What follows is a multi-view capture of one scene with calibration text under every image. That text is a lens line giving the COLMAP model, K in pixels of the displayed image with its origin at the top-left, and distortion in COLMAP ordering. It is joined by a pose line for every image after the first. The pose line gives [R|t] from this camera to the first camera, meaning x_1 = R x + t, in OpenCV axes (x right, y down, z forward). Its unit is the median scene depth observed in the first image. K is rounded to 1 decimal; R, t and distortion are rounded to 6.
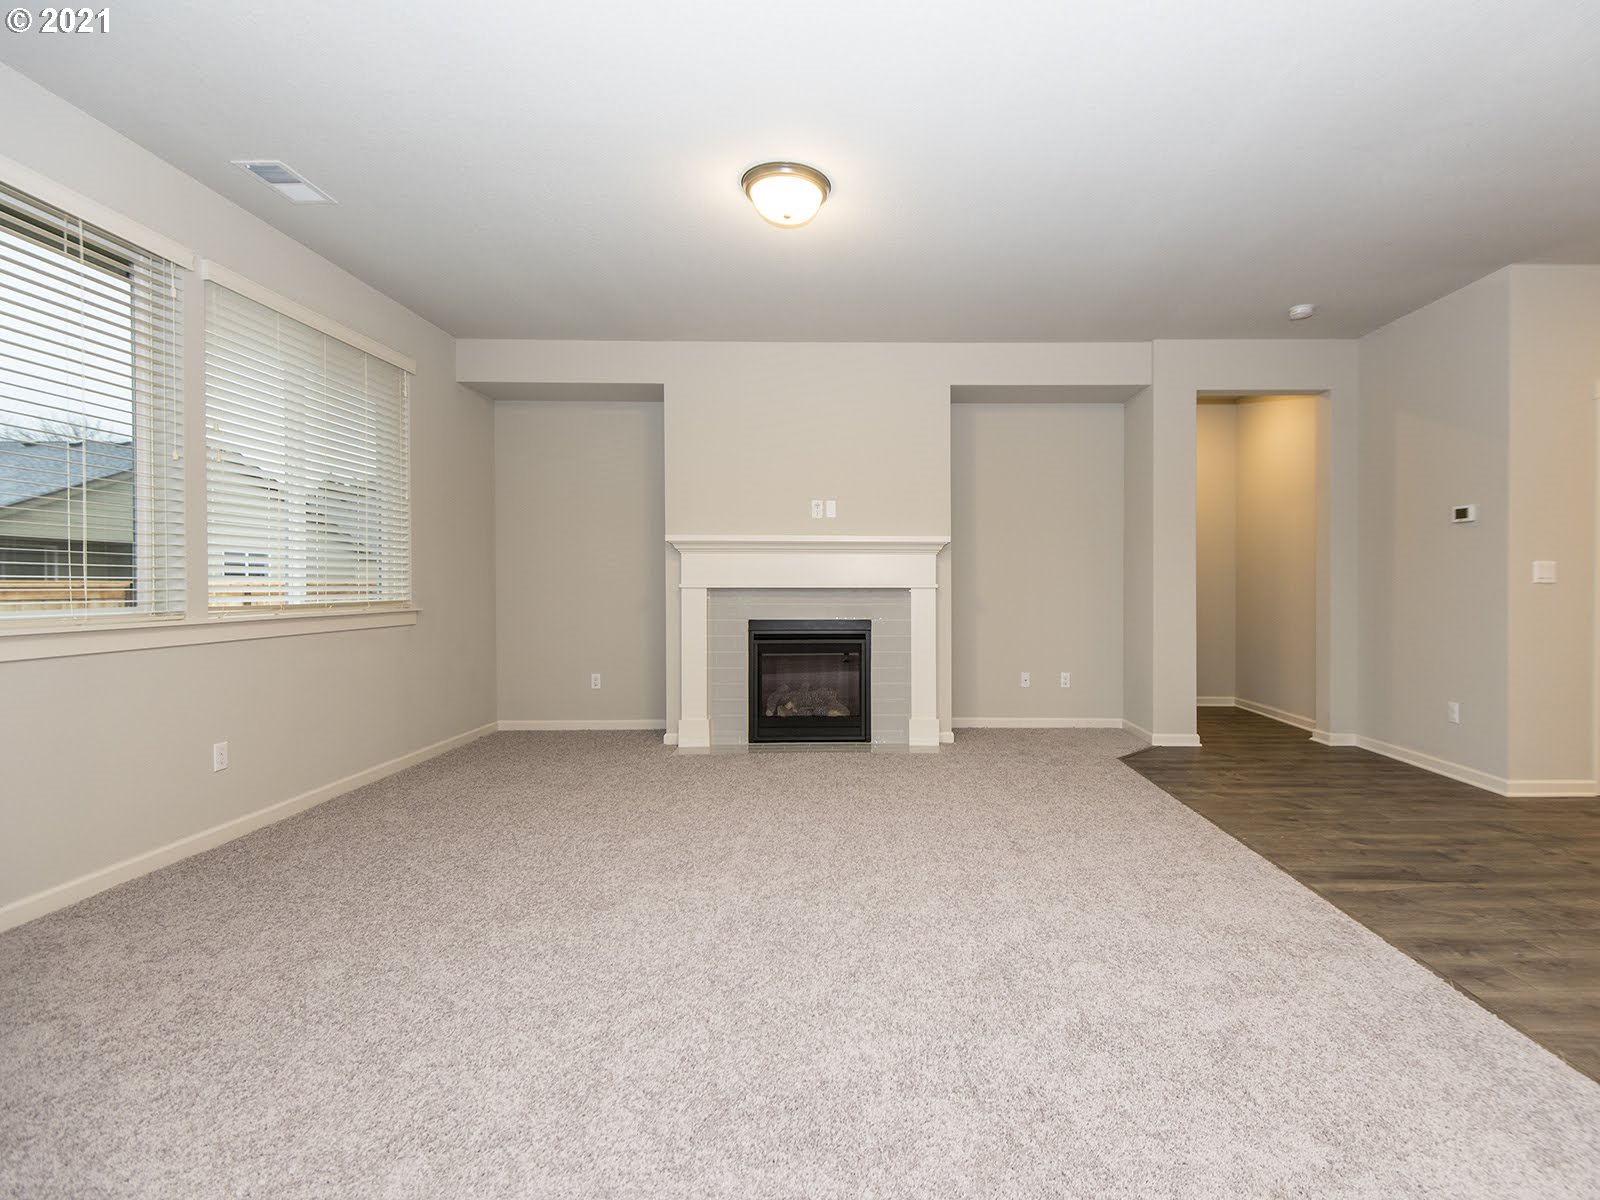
lens RADIAL K [[767.8, 0, 841.1], [0, 767.8, 599.7], [0, 0, 1]] dist [0.003624, -0.003096]
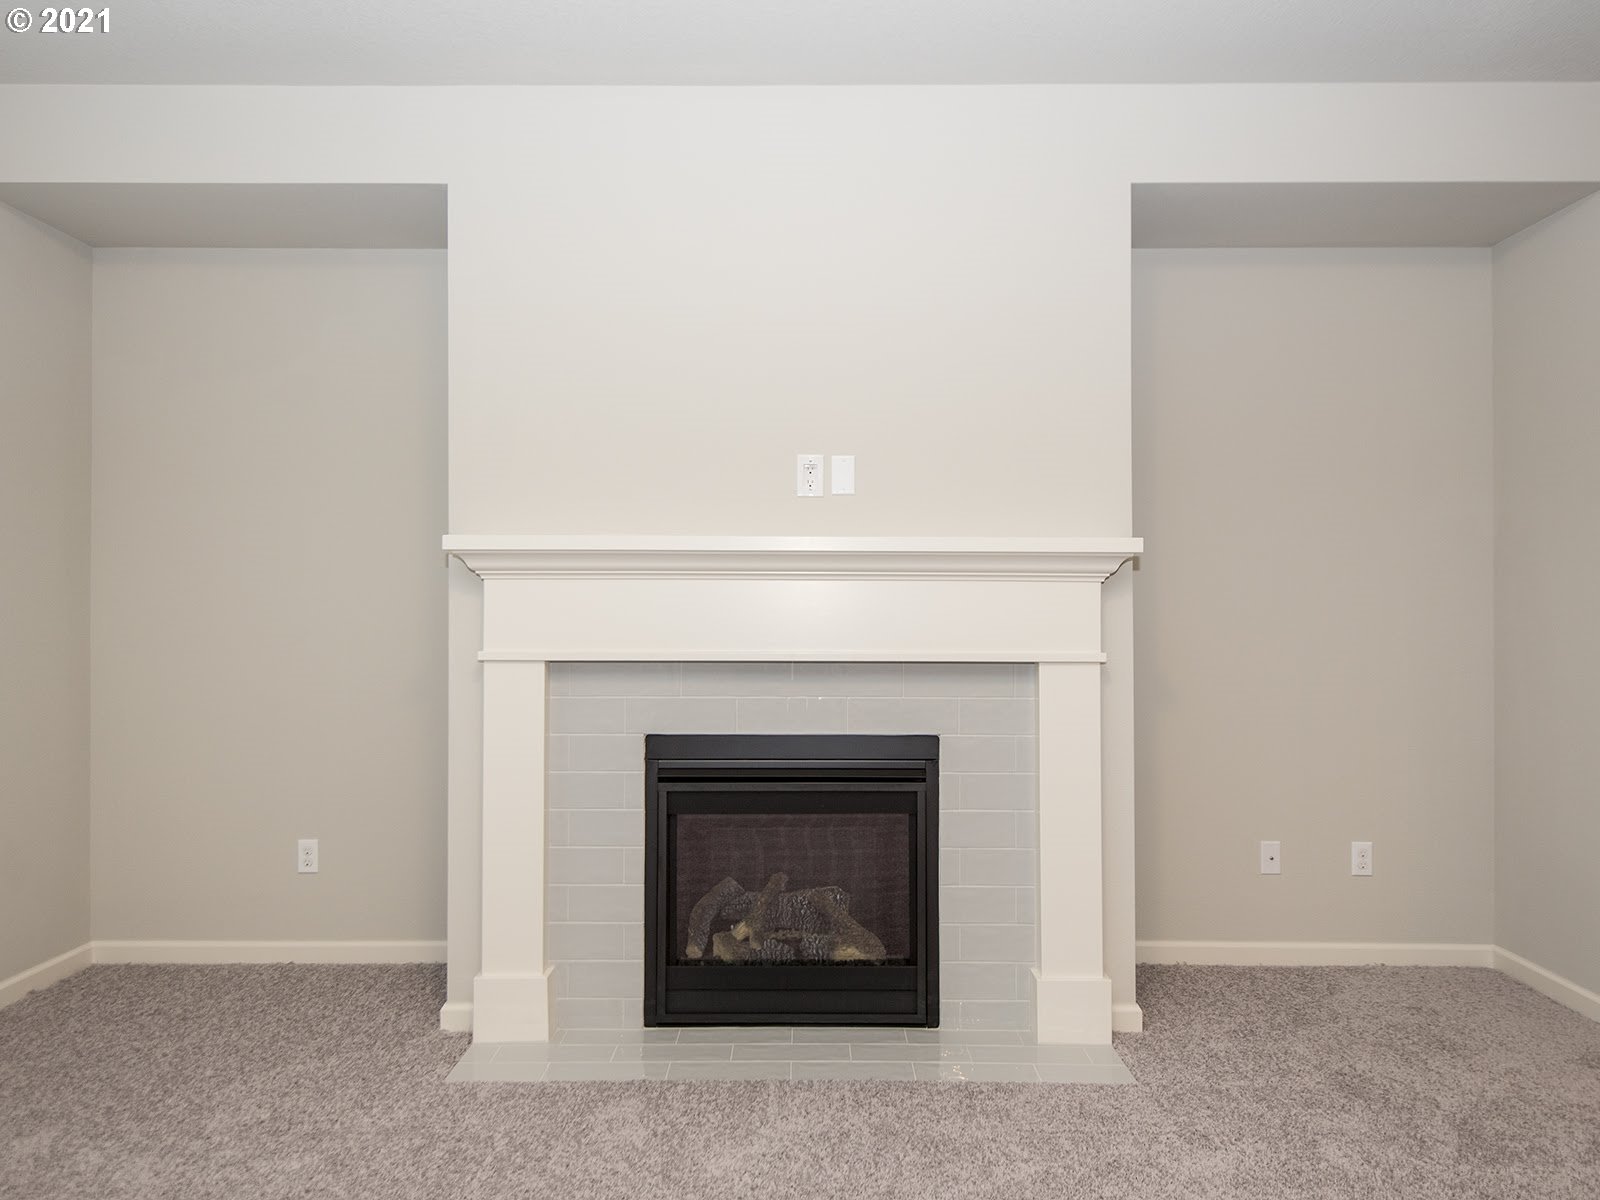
lens RADIAL K [[1010.5, 0, 800.7], [0, 1010.5, 593.1], [0, 0, 1]] dist [0.009937, 0.001389]
pose [[0.999521, 0.000384, 0.030937, -0.053325], [0.000434, 0.999650, -0.026434, -0.037403], [-0.030936, 0.026435, 0.999172, 0.442484]]
